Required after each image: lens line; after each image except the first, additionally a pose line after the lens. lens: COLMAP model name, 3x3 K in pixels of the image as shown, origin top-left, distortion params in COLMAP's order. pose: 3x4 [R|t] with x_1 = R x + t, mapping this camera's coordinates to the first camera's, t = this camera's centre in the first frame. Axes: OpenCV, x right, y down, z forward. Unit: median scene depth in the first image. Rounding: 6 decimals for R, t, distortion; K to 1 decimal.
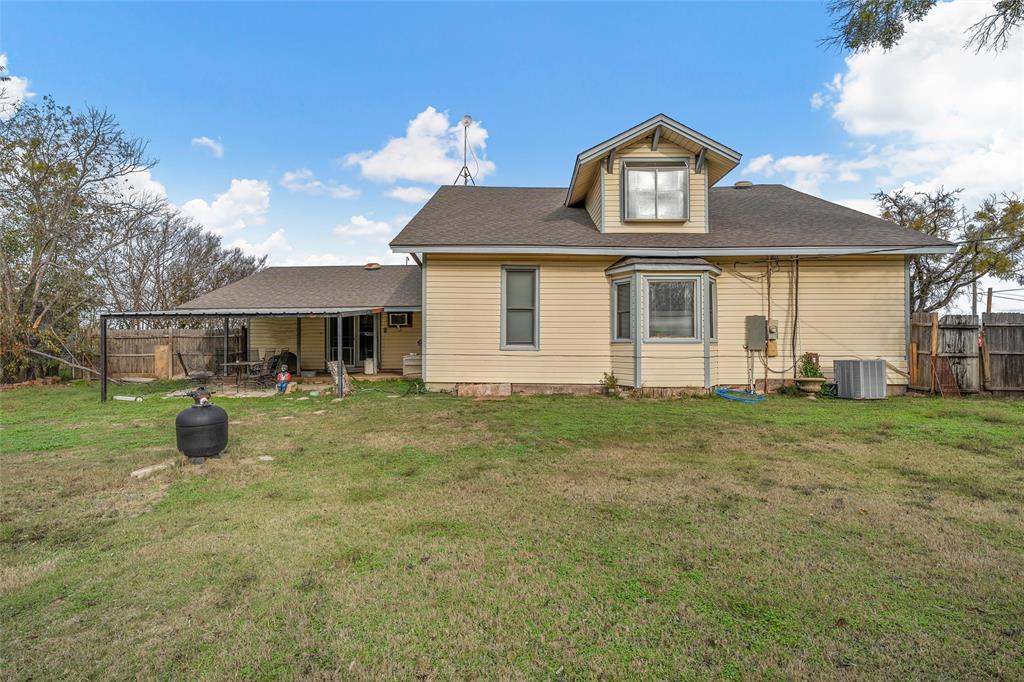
lens RADIAL K [[513.2, 0, 512.0], [0, 513.2, 341.0], [0, 0, 1]] dist [-0.002852, -0.000730]
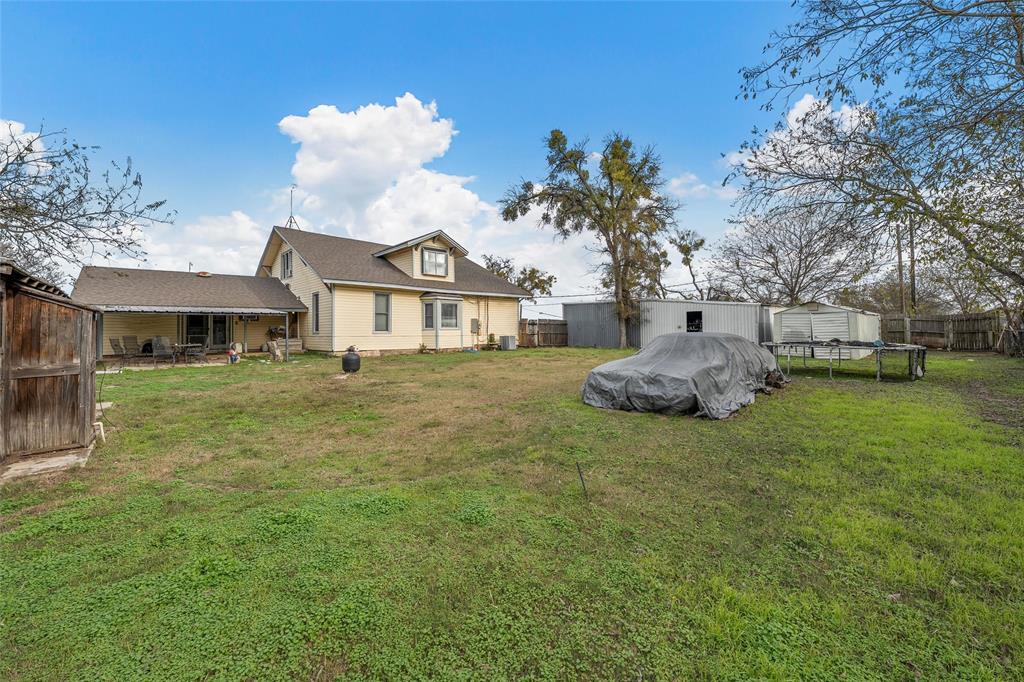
lens RADIAL K [[402.2, 0, 515.8], [0, 402.2, 325.3], [0, 0, 1]] dist [-0.000388, -0.000202]
pose [[0.718360, 0.003537, 0.695663, -0.724114], [0.006992, 0.999900, -0.012304, 0.007856], [-0.695637, 0.013703, 0.718263, -0.524844]]
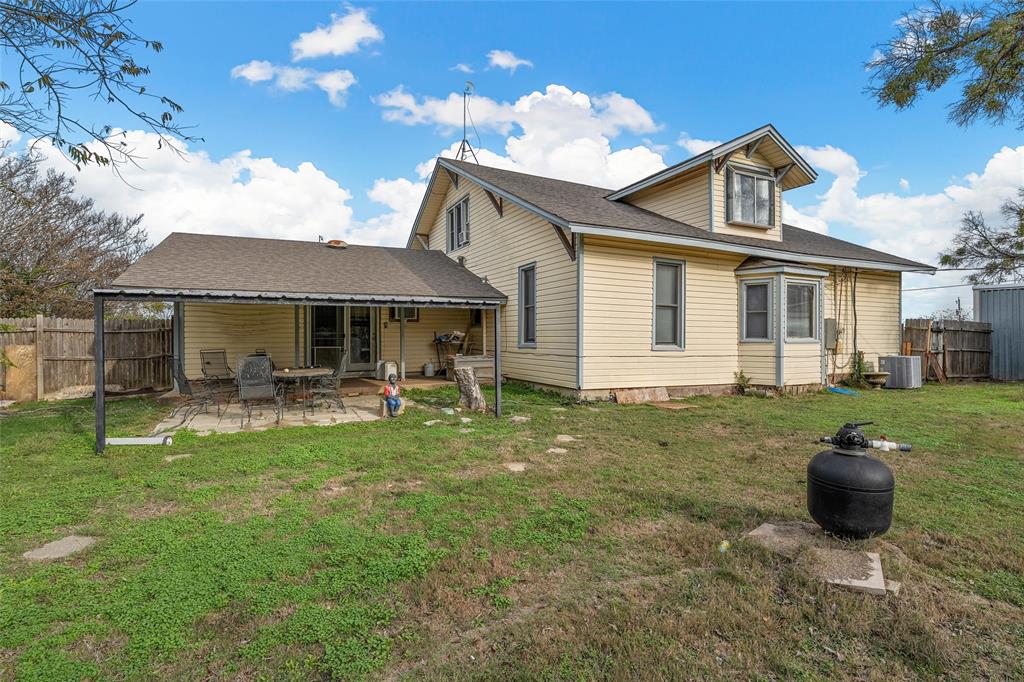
lens RADIAL K [[480.2, 0, 515.0], [0, 480.2, 344.7], [0, 0, 1]] dist [0.000139, -0.000336]
pose [[0.894940, -0.003552, 0.446172, -0.625093], [-0.004903, 0.999830, 0.017794, -0.006969], [-0.446159, -0.018112, 0.894770, 0.353728]]
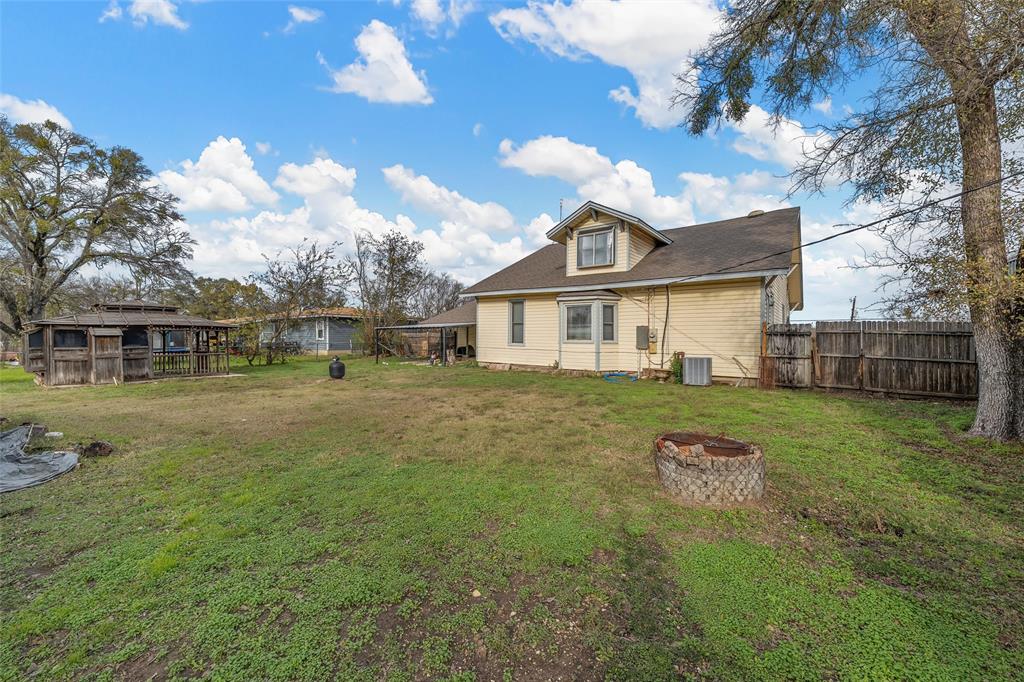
lens RADIAL K [[402.2, 0, 515.8], [0, 402.2, 325.3], [0, 0, 1]] dist [-0.000388, -0.000202]
pose [[0.812741, -0.012296, -0.582495, 0.855099], [-0.001876, 0.999717, -0.023722, -0.021711], [0.582622, 0.020373, 0.812488, -0.165891]]
